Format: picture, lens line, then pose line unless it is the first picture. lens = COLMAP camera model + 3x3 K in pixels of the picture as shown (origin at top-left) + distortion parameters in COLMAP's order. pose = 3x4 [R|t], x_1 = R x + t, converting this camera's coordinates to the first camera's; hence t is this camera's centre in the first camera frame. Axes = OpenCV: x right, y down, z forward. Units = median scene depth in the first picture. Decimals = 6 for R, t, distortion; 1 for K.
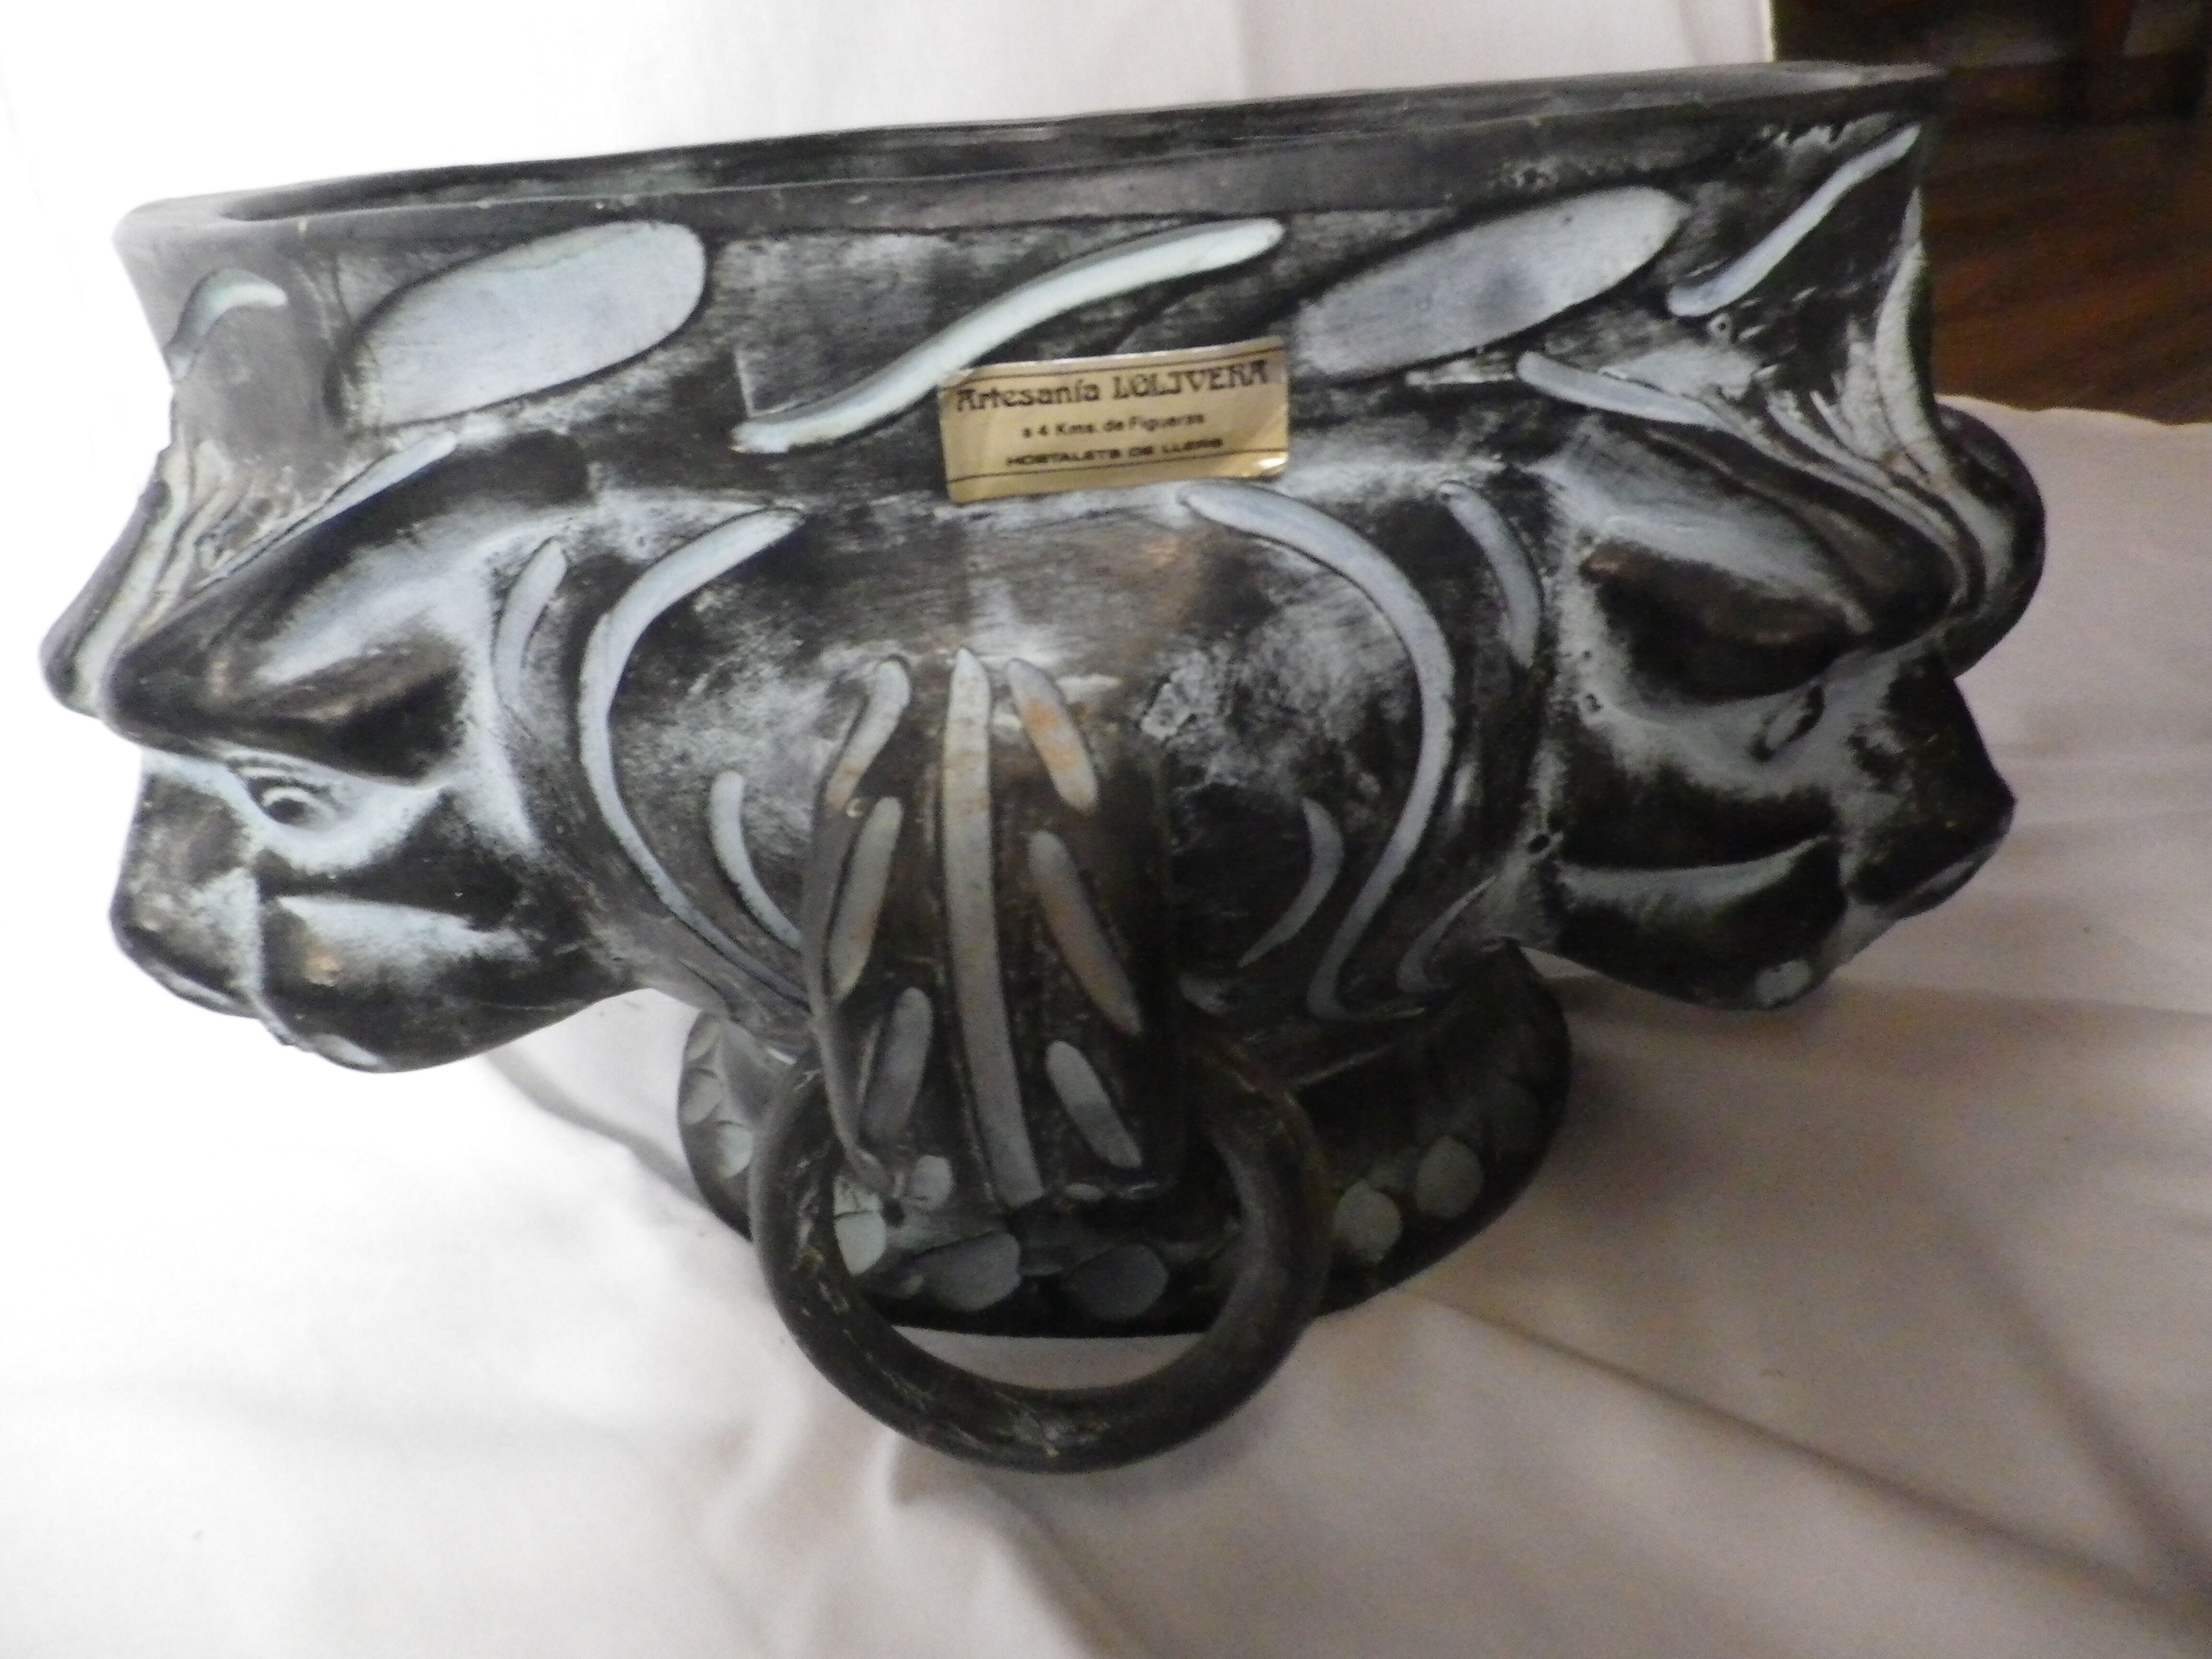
lens RADIAL K [[1598.0, 0, 1106.0], [0, 1598.0, 829.5], [0, 0, 1]] dist [-0.017871, 0.004965]
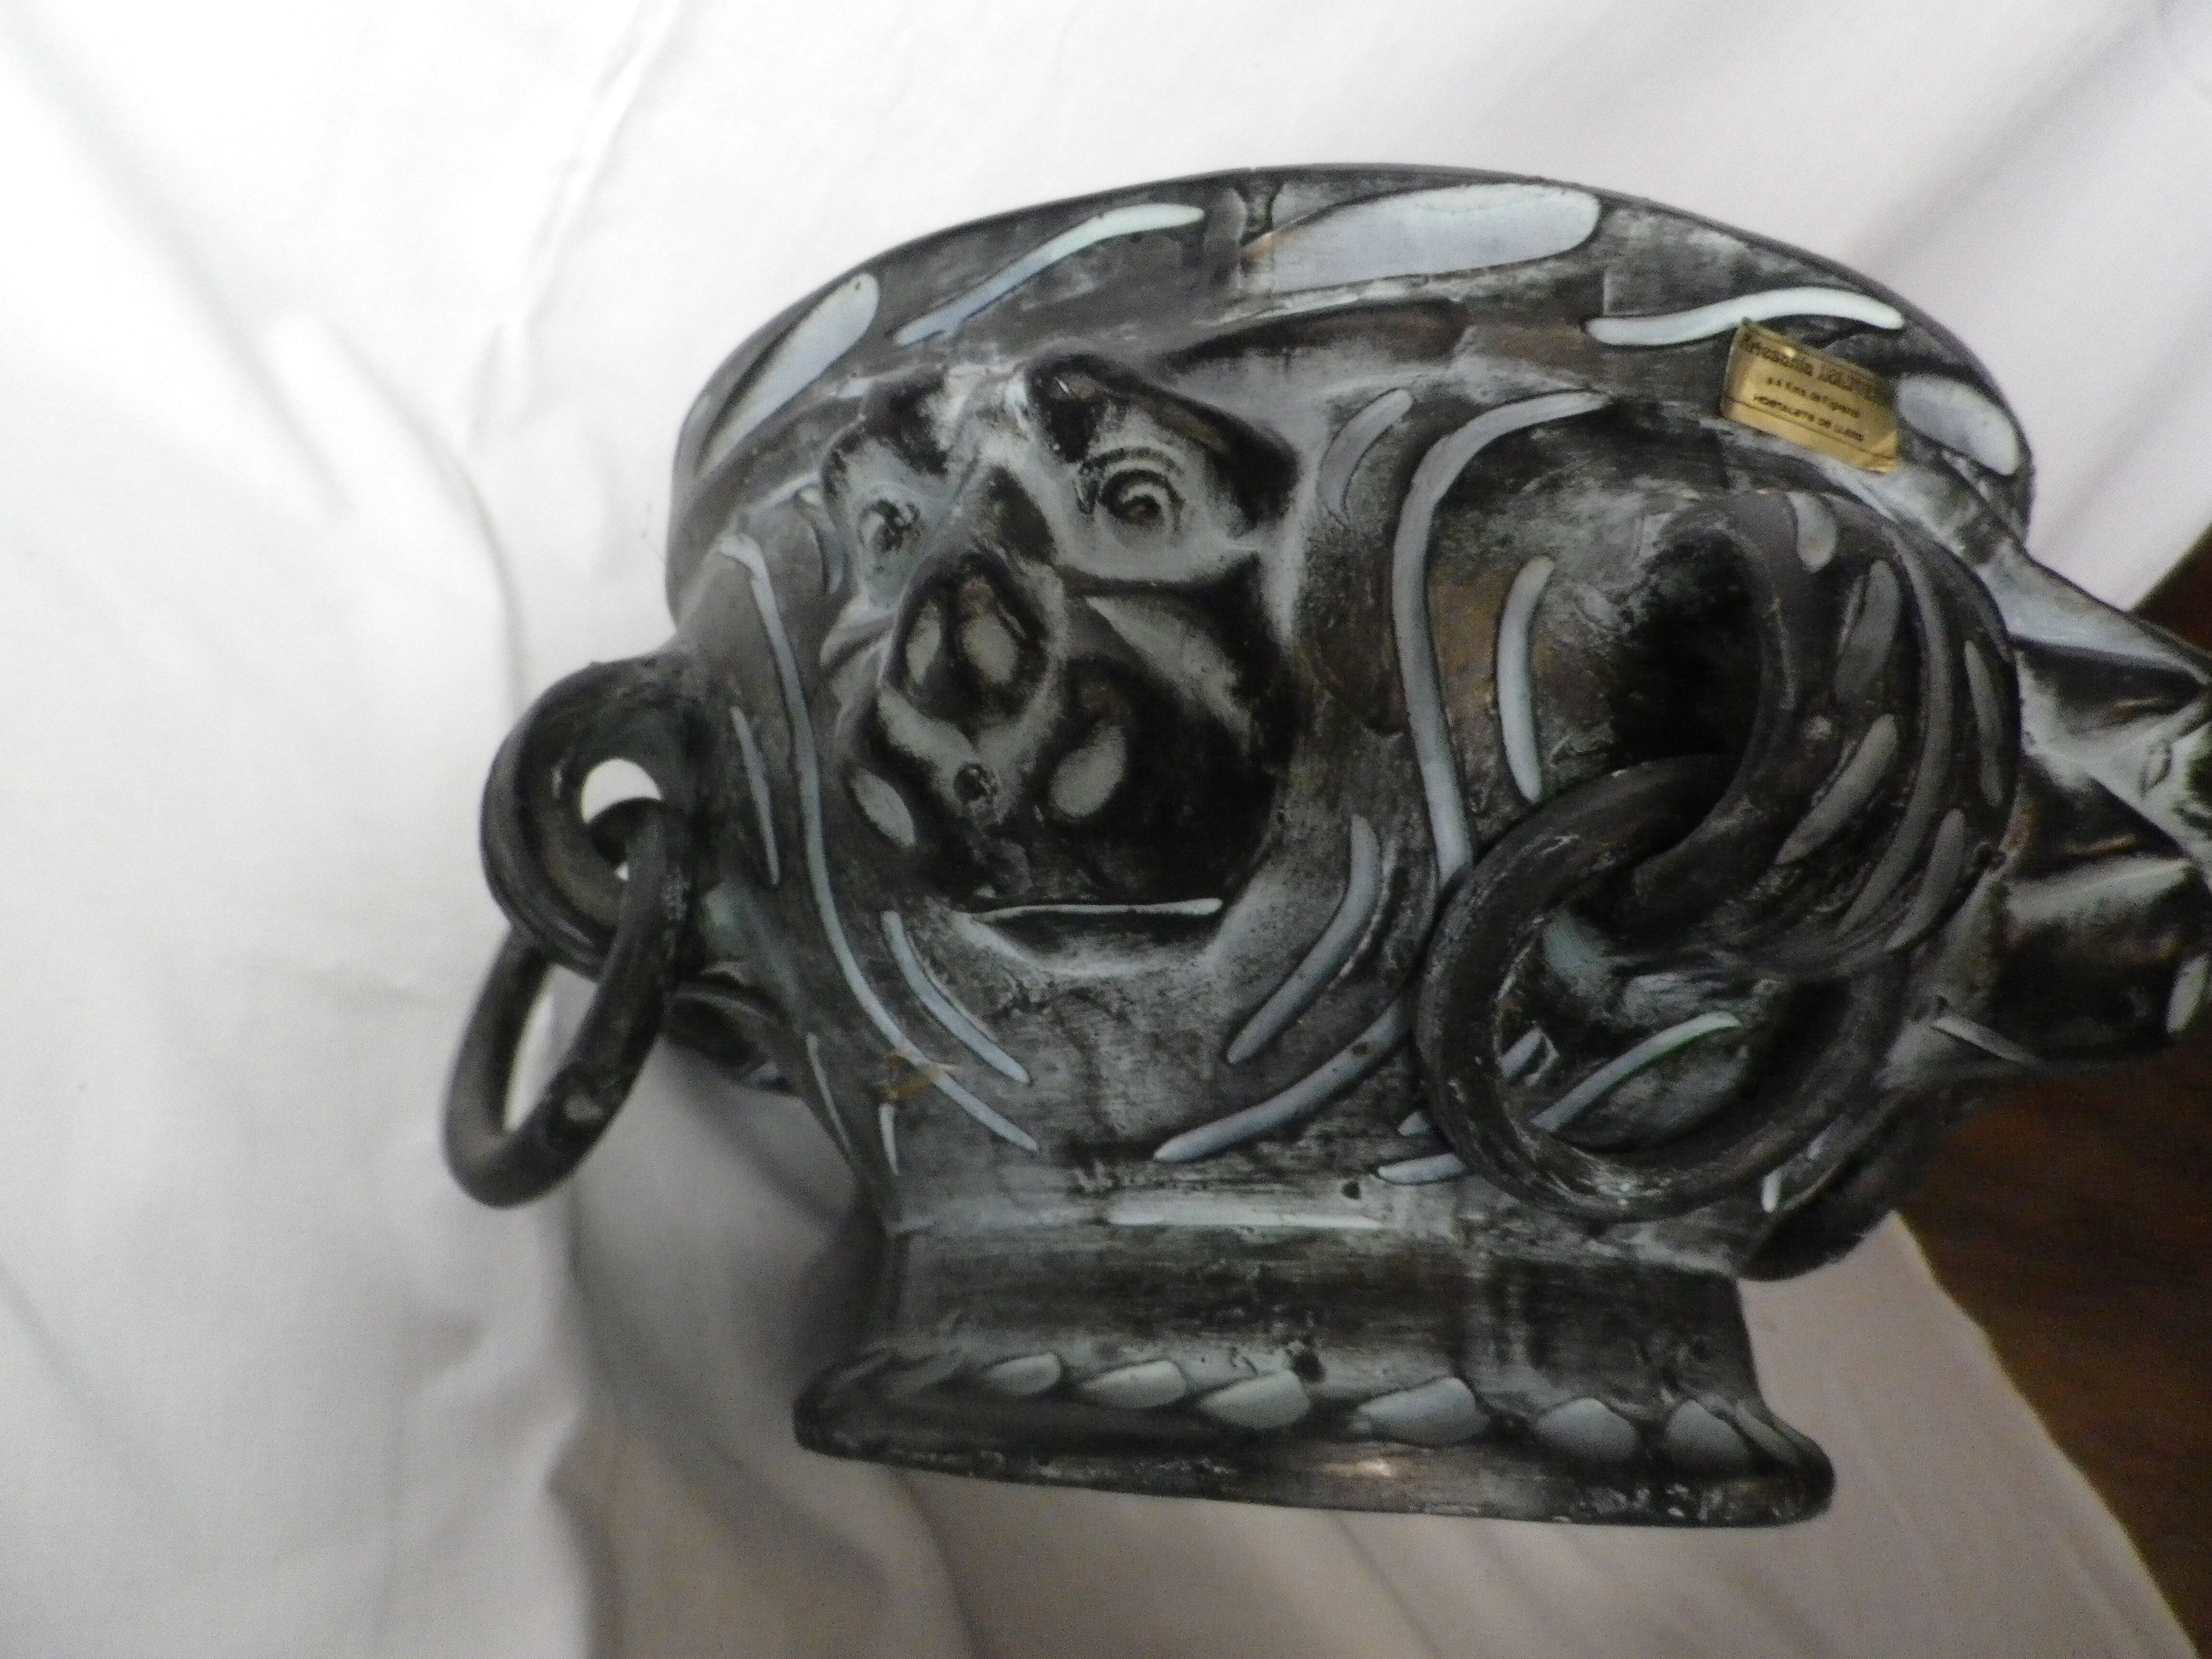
lens RADIAL K [[1598.0, 0, 1106.0], [0, 1598.0, 829.5], [0, 0, 1]] dist [-0.017871, 0.004965]
pose [[0.928239, 0.229988, 0.292367, -0.864632], [0.022013, 0.750624, -0.660362, 0.920933], [-0.371333, 0.619410, 0.691696, 0.437377]]
